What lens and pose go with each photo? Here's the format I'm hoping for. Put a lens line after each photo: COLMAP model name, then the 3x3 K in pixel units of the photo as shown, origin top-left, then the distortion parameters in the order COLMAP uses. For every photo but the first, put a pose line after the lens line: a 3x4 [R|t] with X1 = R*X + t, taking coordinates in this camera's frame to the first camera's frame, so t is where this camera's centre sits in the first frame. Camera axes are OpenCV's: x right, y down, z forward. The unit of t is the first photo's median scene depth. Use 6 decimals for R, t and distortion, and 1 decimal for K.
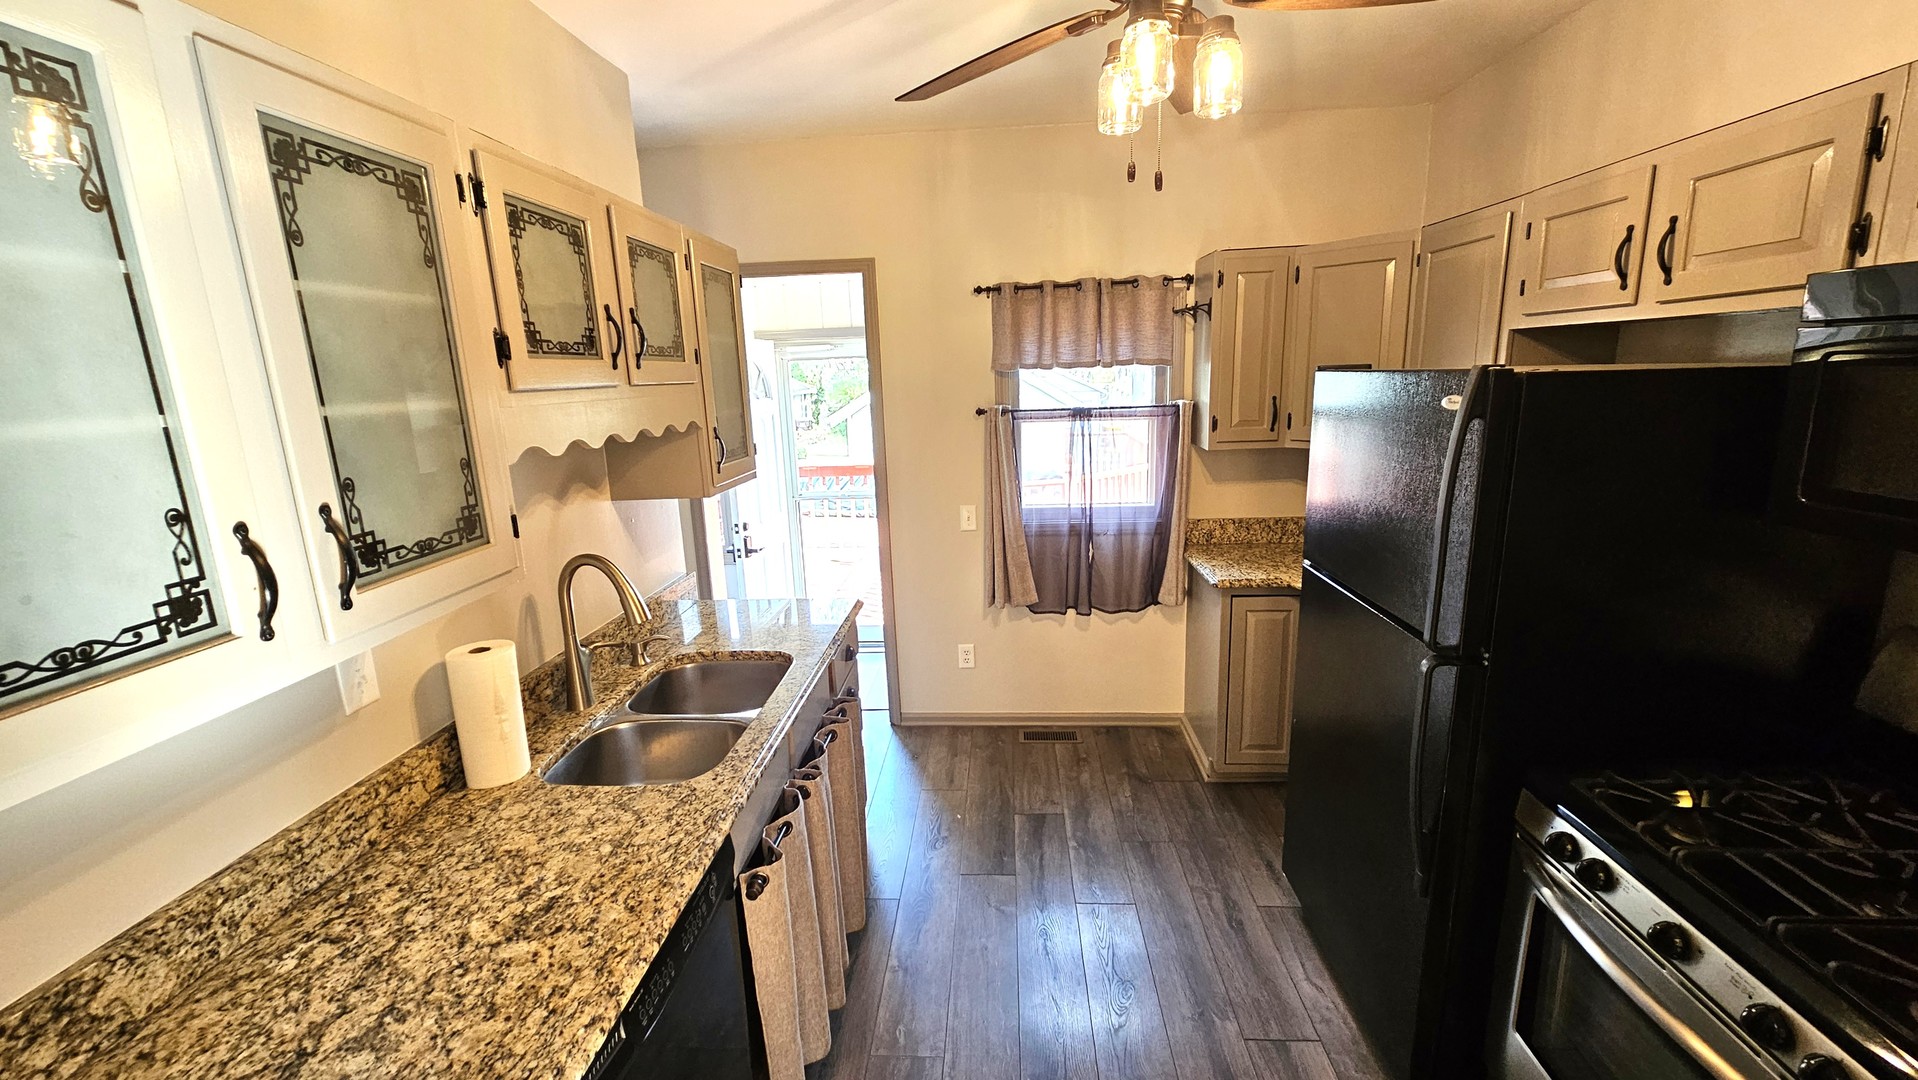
lens RADIAL K [[778.5, 0, 956.2], [0, 778.5, 539.9], [0, 0, 1]] dist [-0.000192, -0.000217]
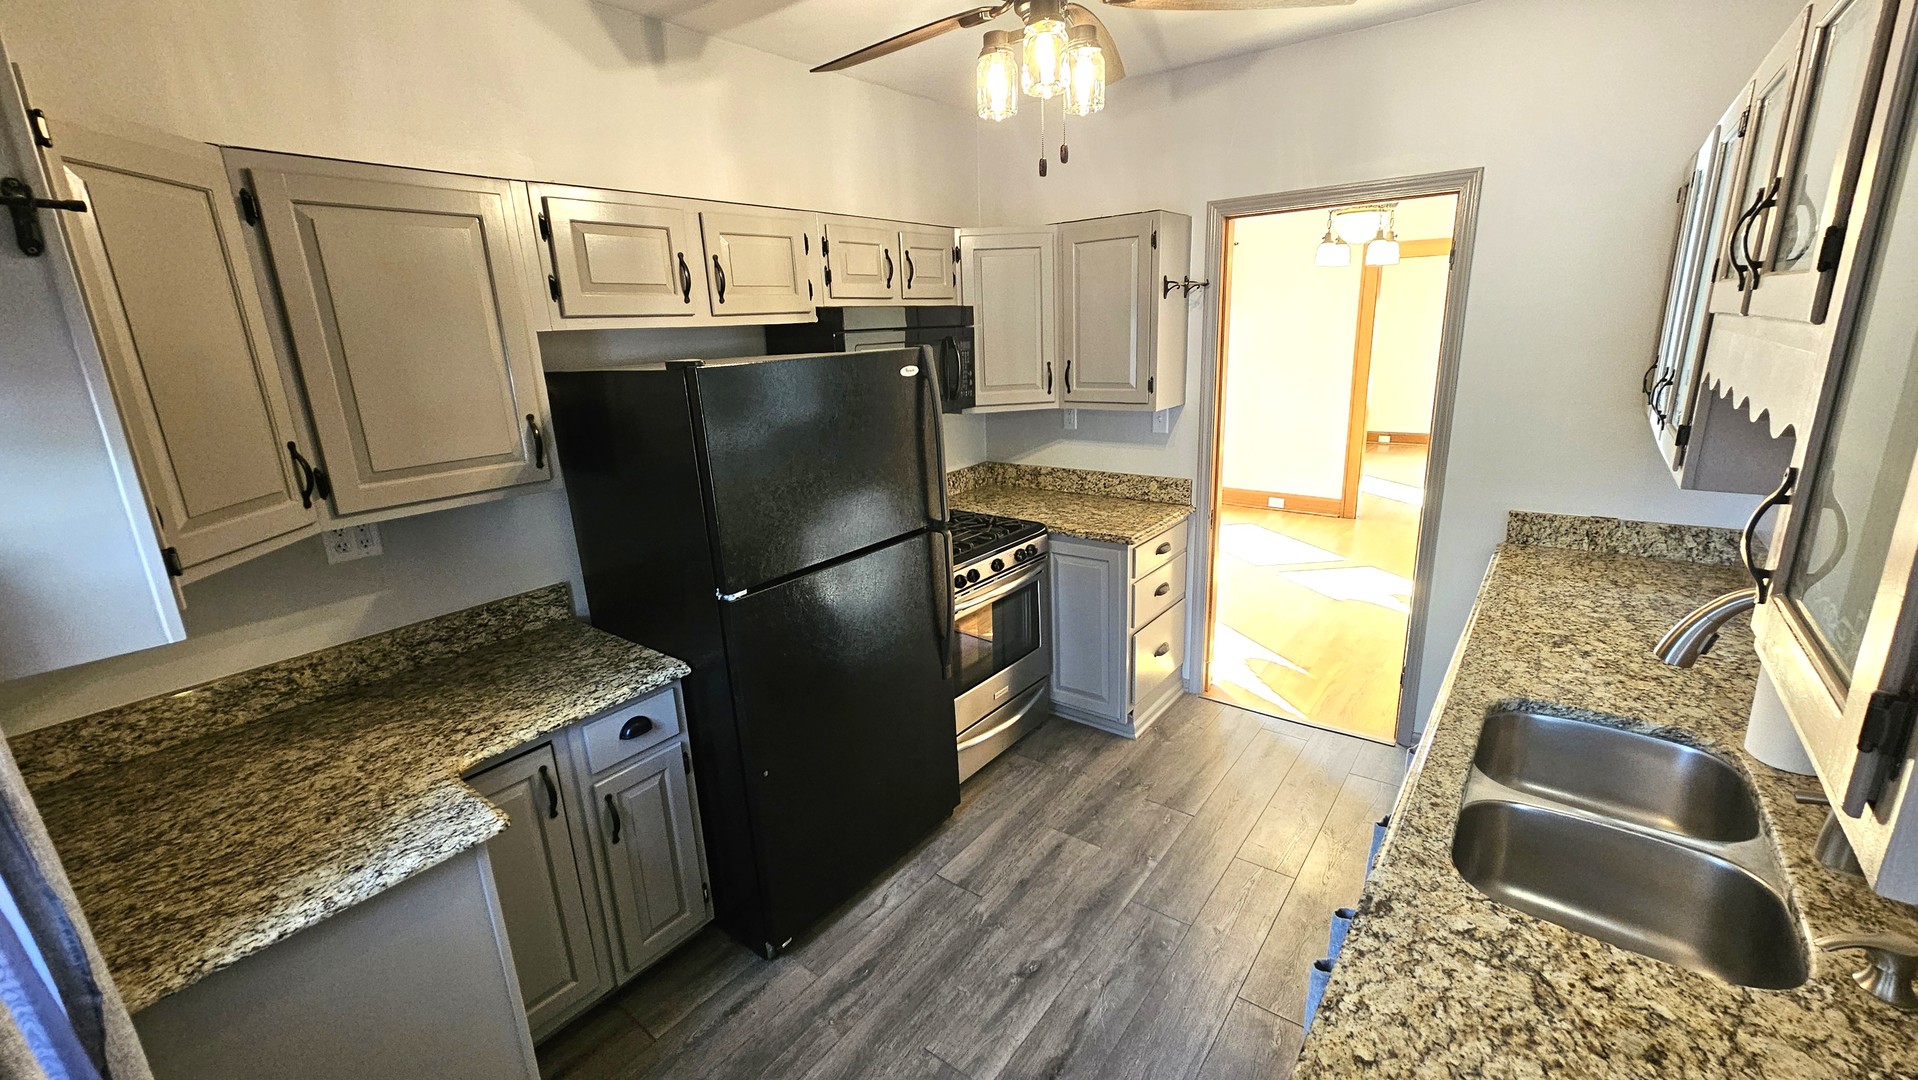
lens RADIAL K [[778.5, 0, 953.2], [0, 778.5, 536.5], [0, 0, 1]] dist [-0.000192, -0.000217]
pose [[-0.821513, -0.079030, 0.564686, -0.347111], [0.191084, 0.894921, 0.403240, -0.536600], [-0.537218, 0.439170, -0.720088, 2.411895]]
